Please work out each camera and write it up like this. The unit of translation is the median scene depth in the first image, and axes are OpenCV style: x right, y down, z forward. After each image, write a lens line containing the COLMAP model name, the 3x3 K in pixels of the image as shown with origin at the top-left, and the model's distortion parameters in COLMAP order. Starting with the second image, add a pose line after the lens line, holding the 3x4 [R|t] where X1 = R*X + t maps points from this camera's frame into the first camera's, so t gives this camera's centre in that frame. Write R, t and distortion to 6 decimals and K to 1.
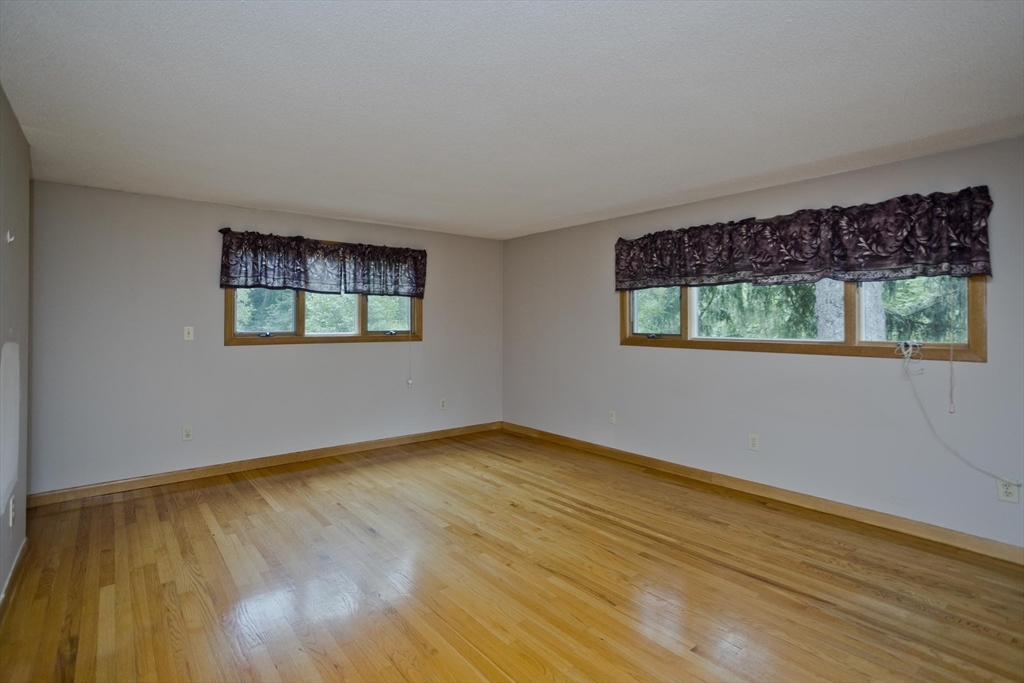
lens RADIAL K [[515.8, 0, 514.6], [0, 515.8, 333.9], [0, 0, 1]] dist [-0.047562, 0.033356]
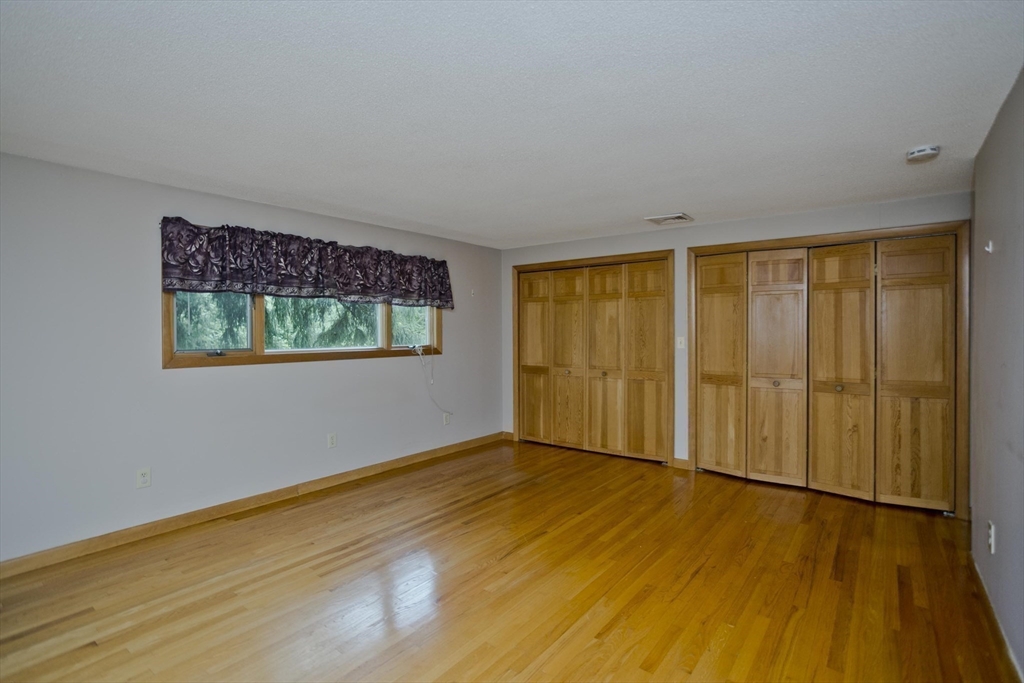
lens RADIAL K [[519.7, 0, 513.8], [0, 519.7, 344.1], [0, 0, 1]] dist [0.002508, 0.000116]
pose [[-0.240090, -0.039790, 0.969935, -0.768550], [0.011745, 0.998967, 0.043888, -0.047516], [-0.970680, 0.021929, -0.239374, 0.913797]]
